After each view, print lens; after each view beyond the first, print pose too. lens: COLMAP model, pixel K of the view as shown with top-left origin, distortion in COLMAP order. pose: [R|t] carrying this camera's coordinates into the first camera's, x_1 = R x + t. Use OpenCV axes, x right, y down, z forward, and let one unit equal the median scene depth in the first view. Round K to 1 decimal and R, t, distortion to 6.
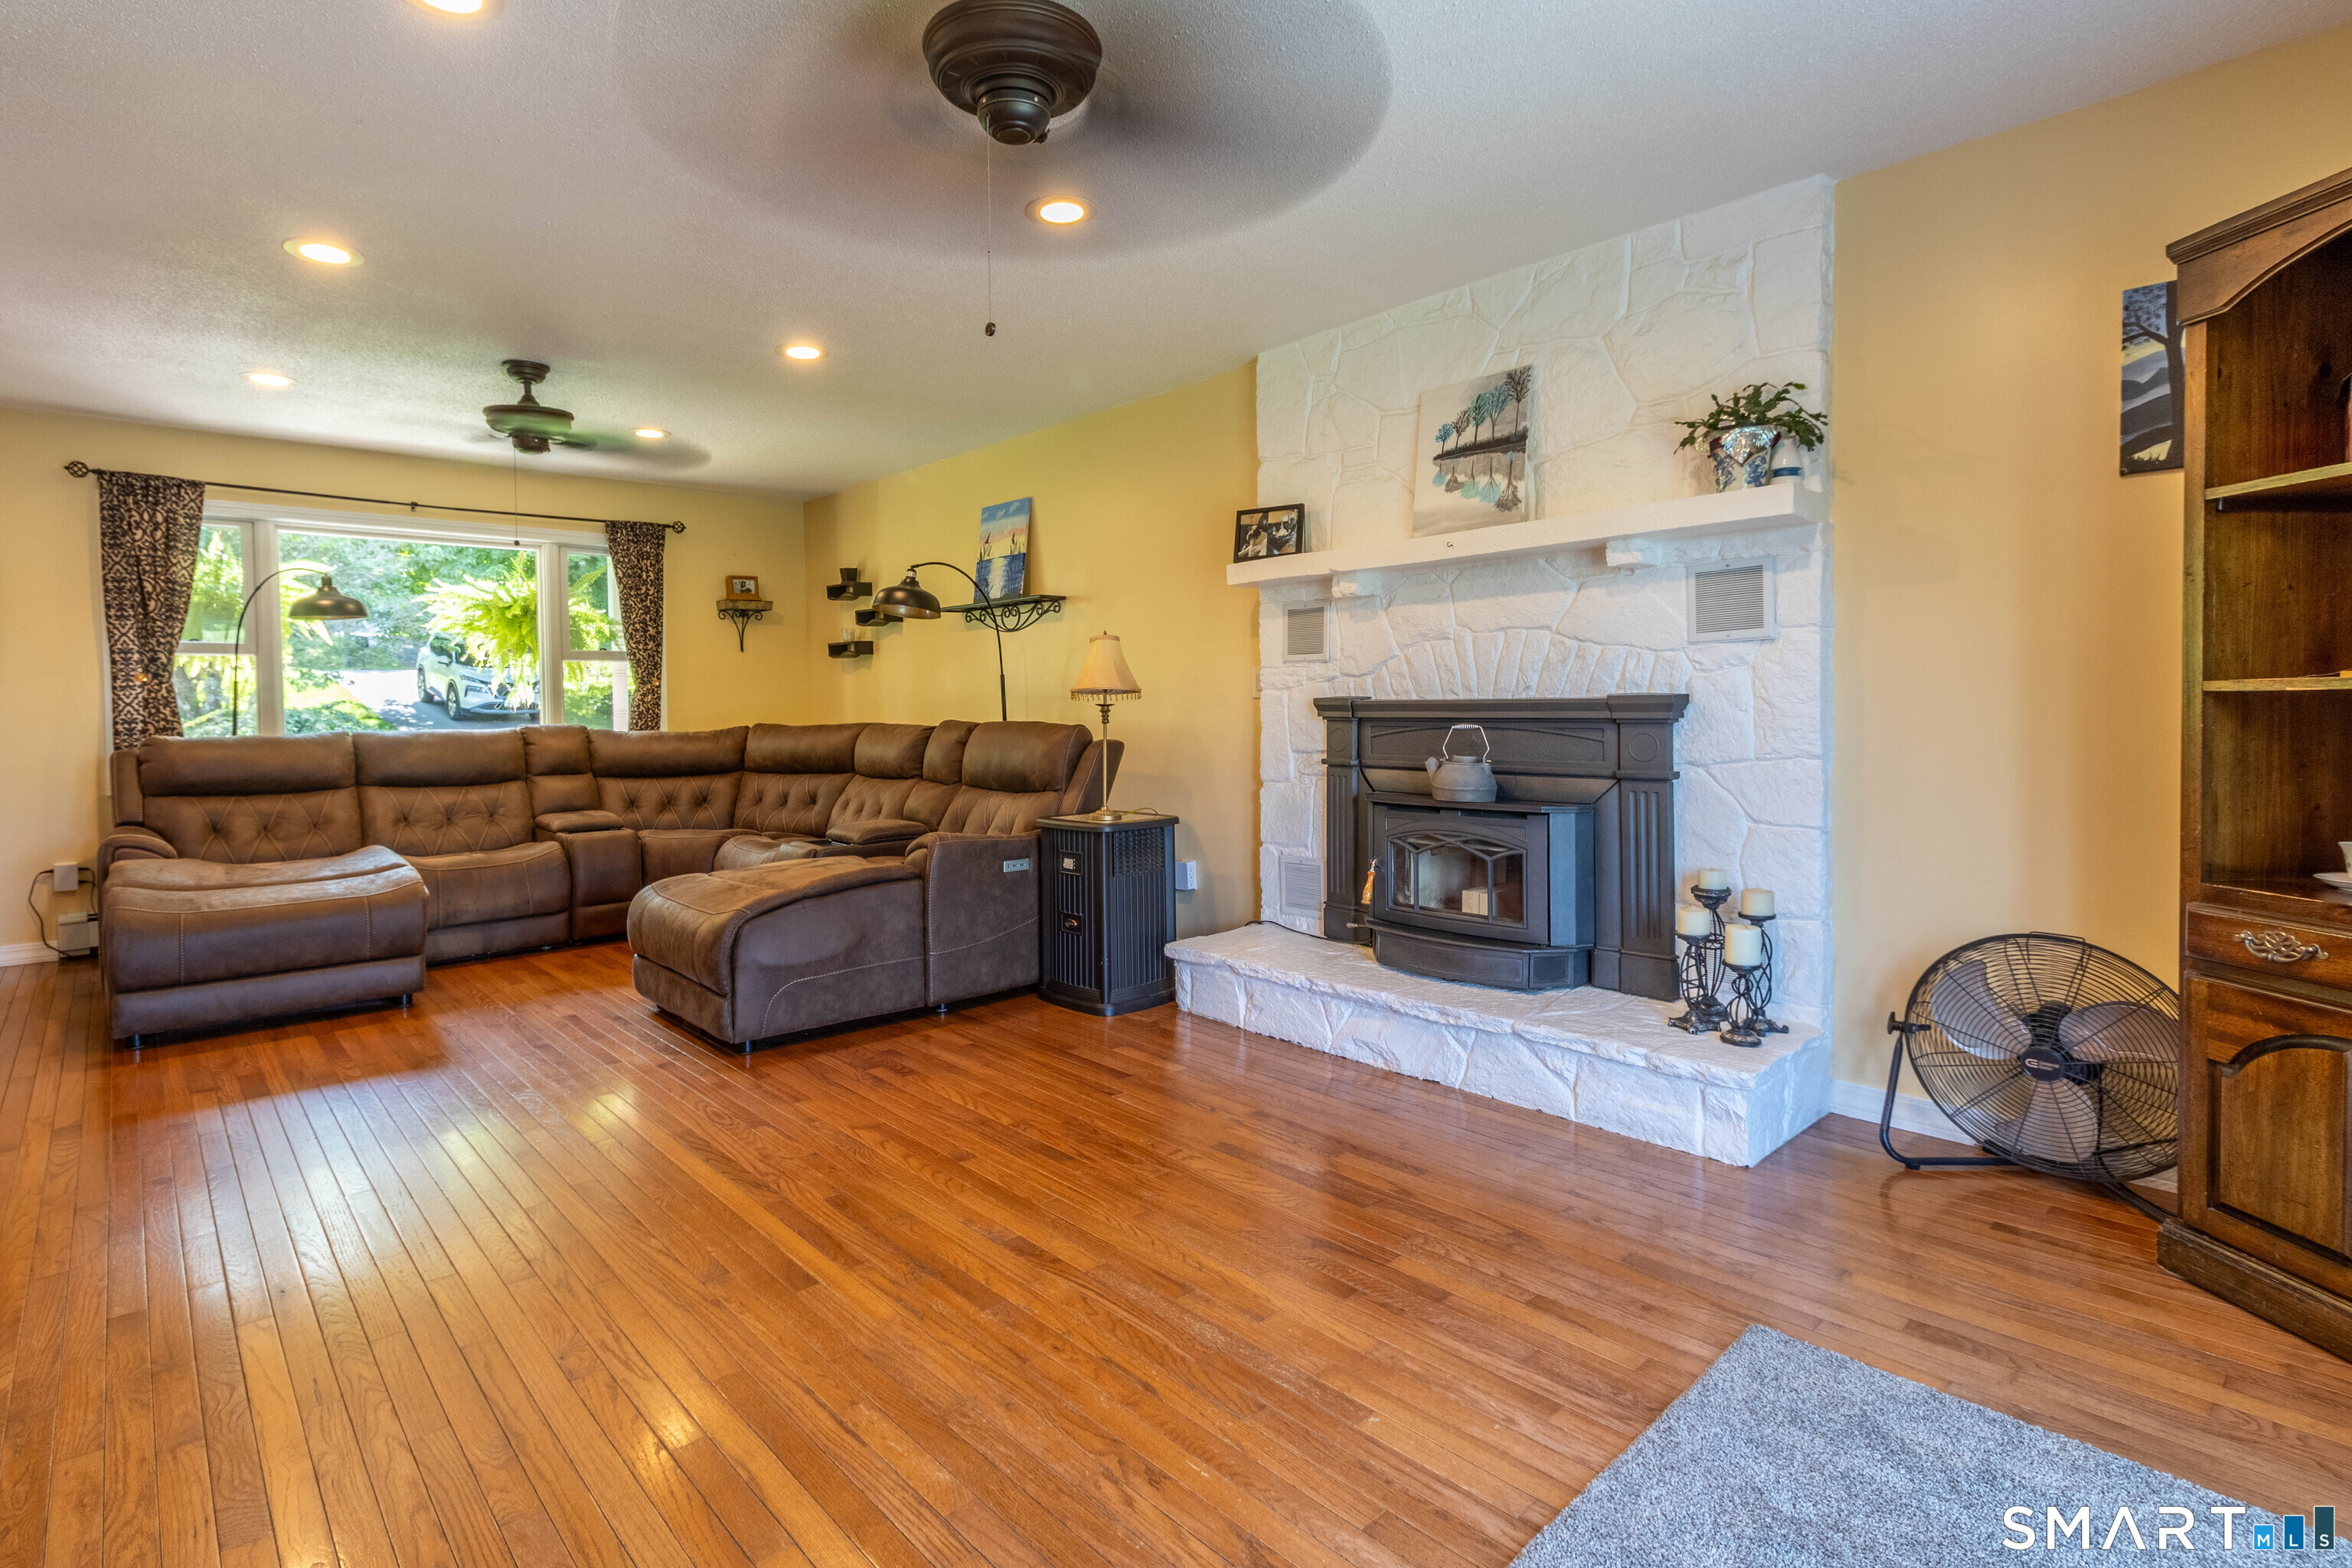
lens RADIAL K [[1148.3, 0, 1124.3], [0, 1148.3, 740.2], [0, 0, 1]] dist [0.002581, 0.000264]
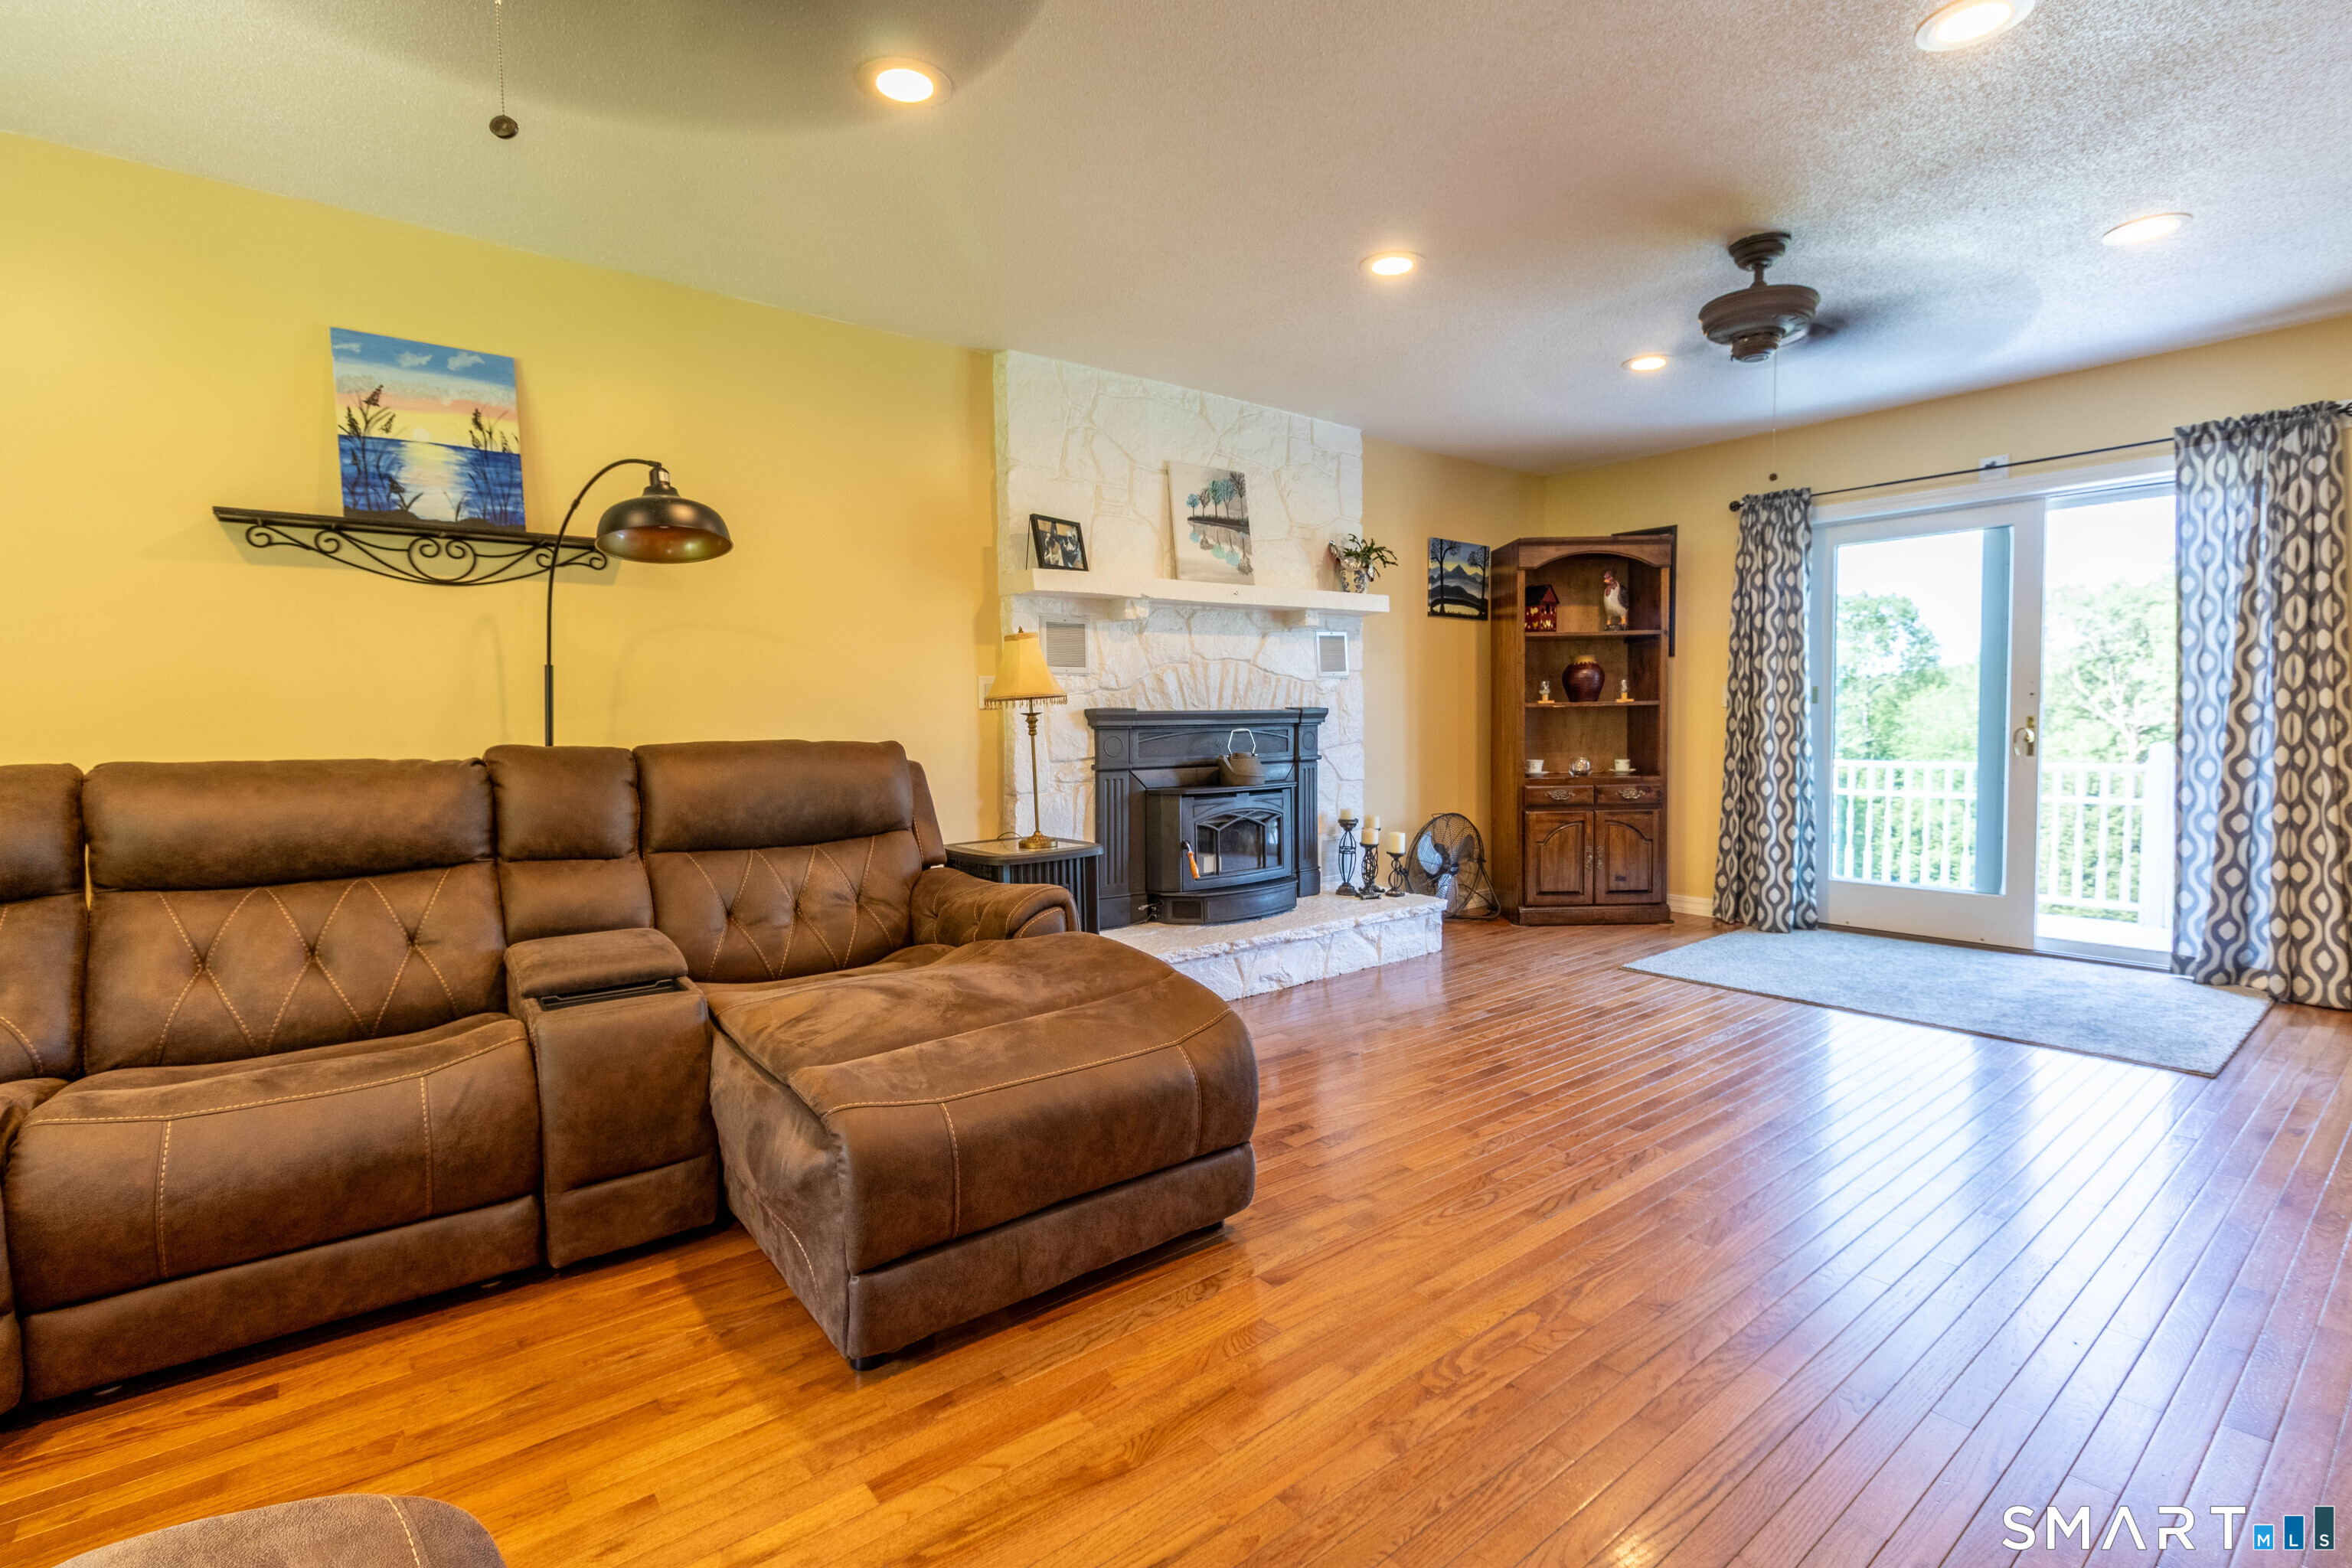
lens RADIAL K [[1087.8, 0, 1176.0], [0, 1087.8, 784.0], [0, 0, 1]] dist [0.004209, 0.000004]
pose [[0.042909, -0.053944, 0.997622, -0.837742], [0.042912, 0.997719, 0.052104, -0.016187], [-0.998157, 0.040574, 0.045126, 0.869377]]
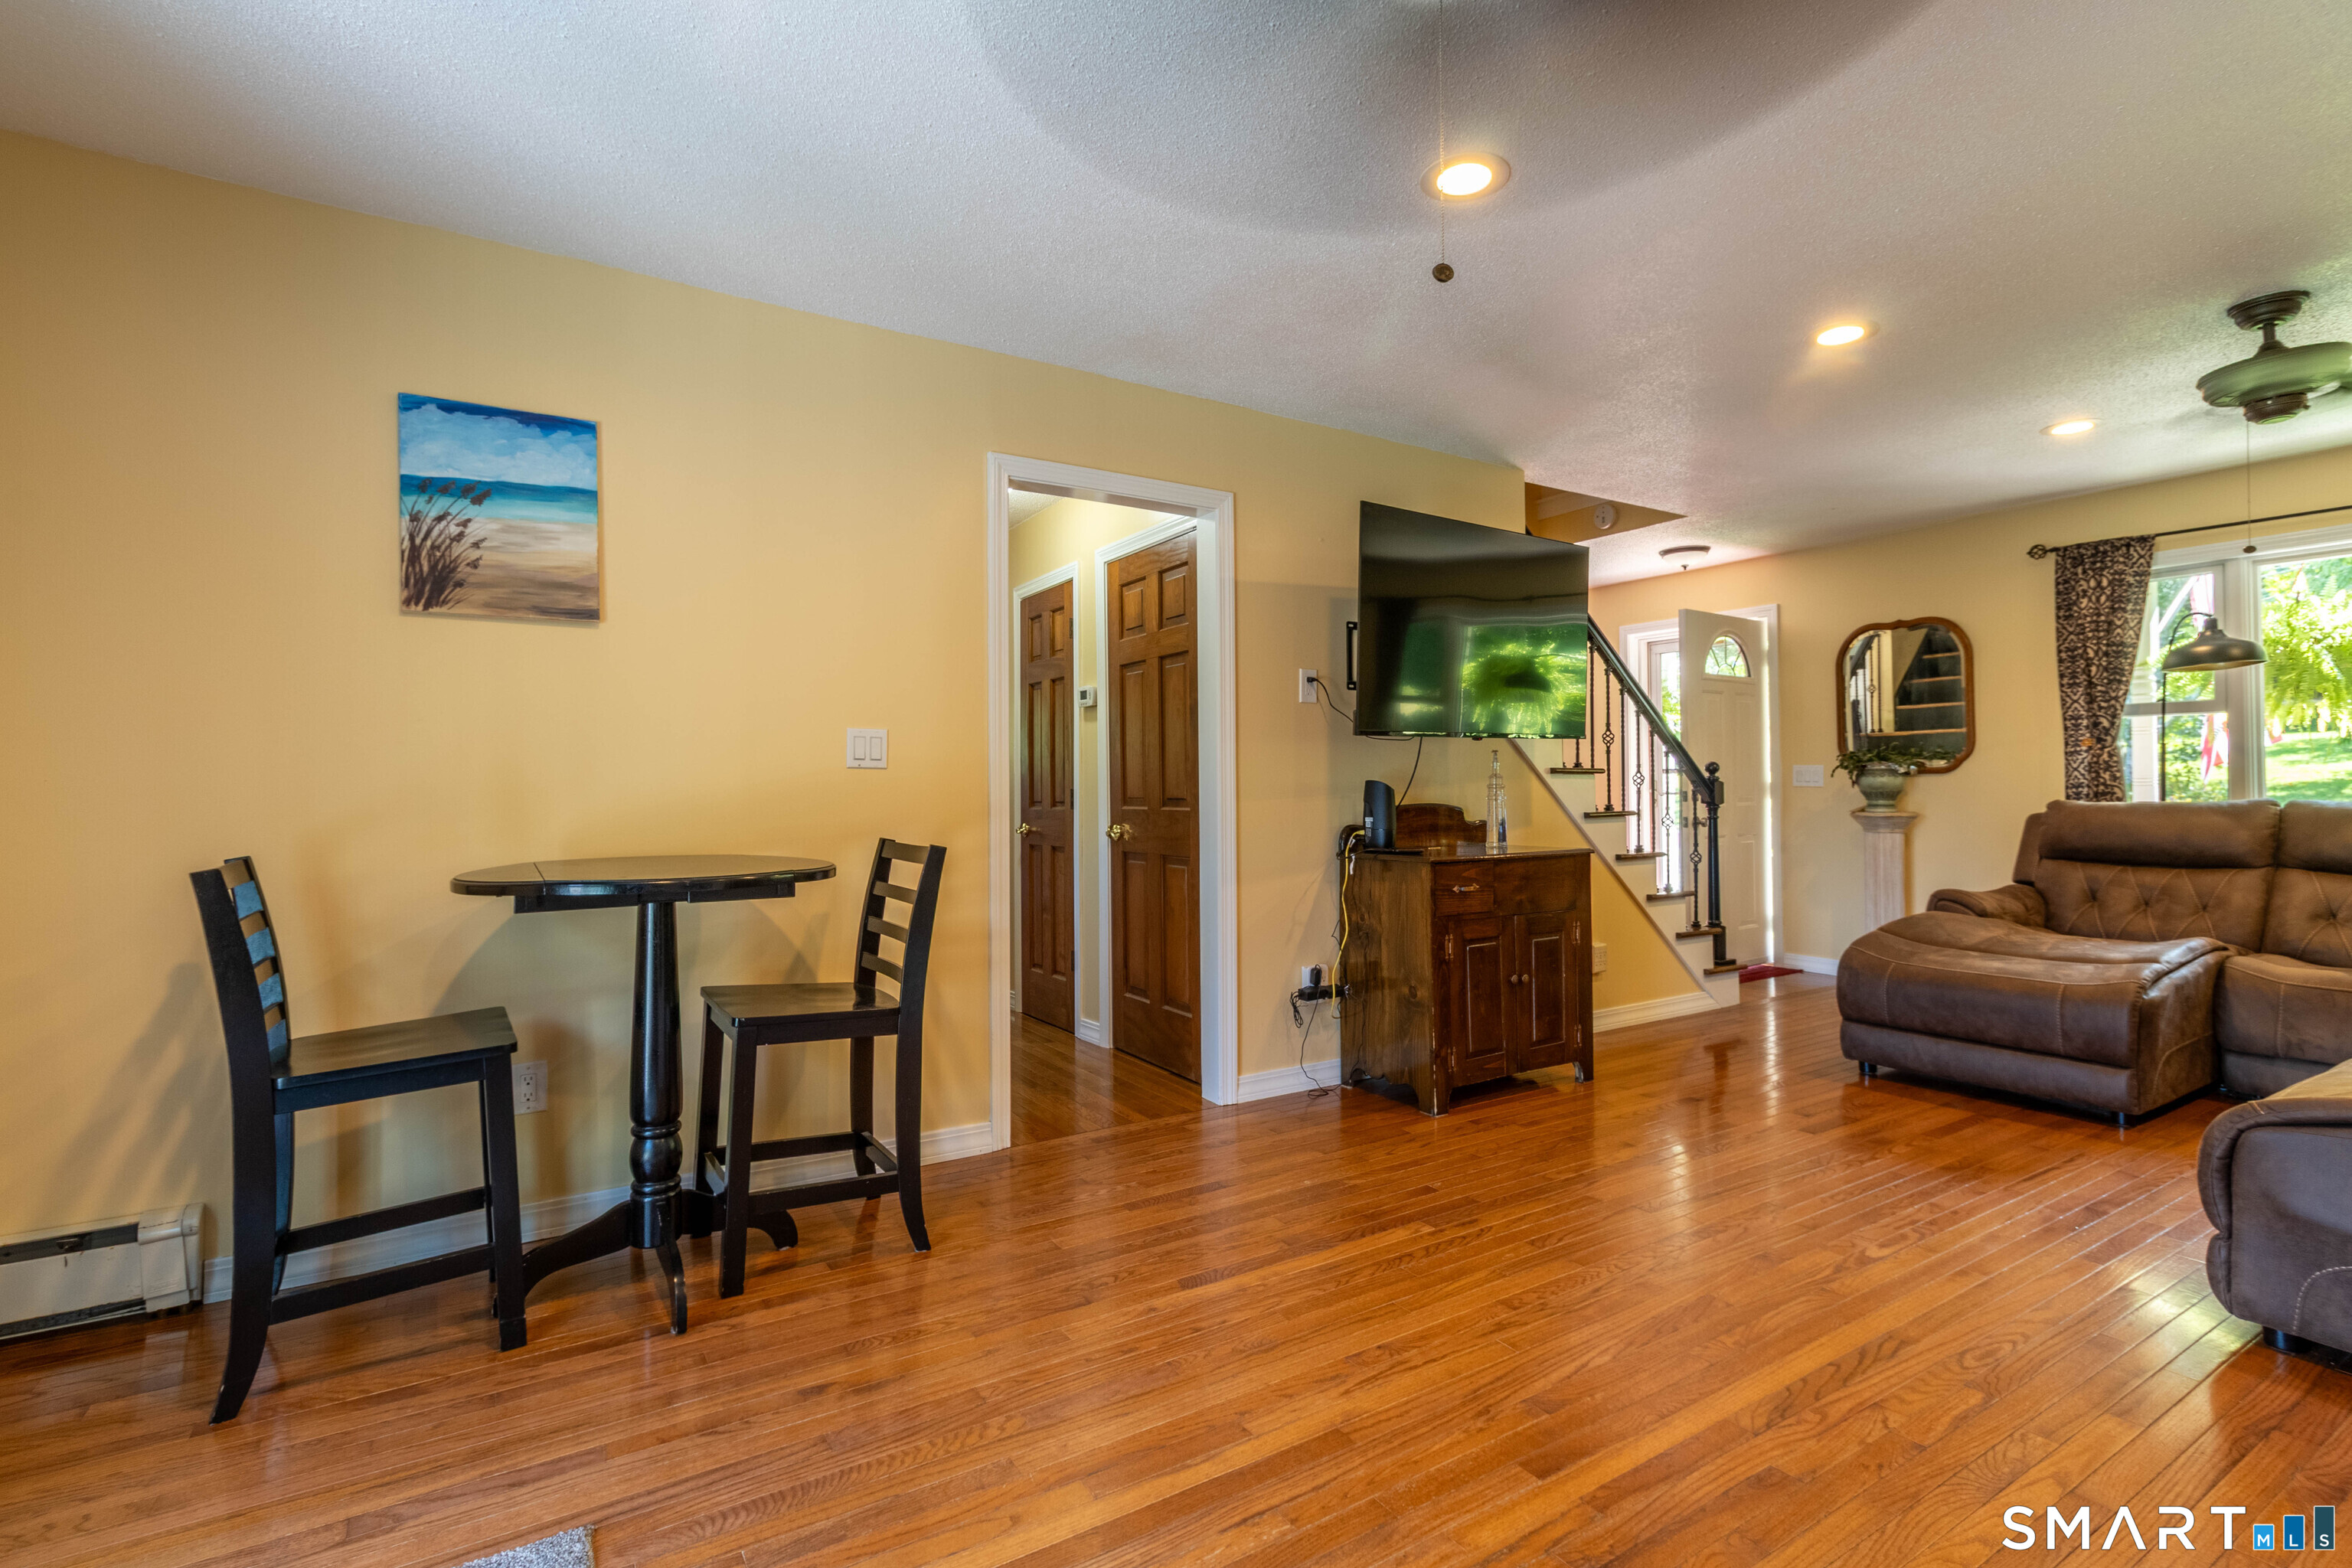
lens RADIAL K [[1087.8, 0, 1176.0], [0, 1087.8, 784.0], [0, 0, 1]] dist [0.004209, 0.000004]
pose [[-0.160134, 0.008929, -0.987055, 0.288550], [-0.020668, 0.999710, 0.012397, -0.016326], [0.986879, 0.022386, -0.159903, 0.454320]]
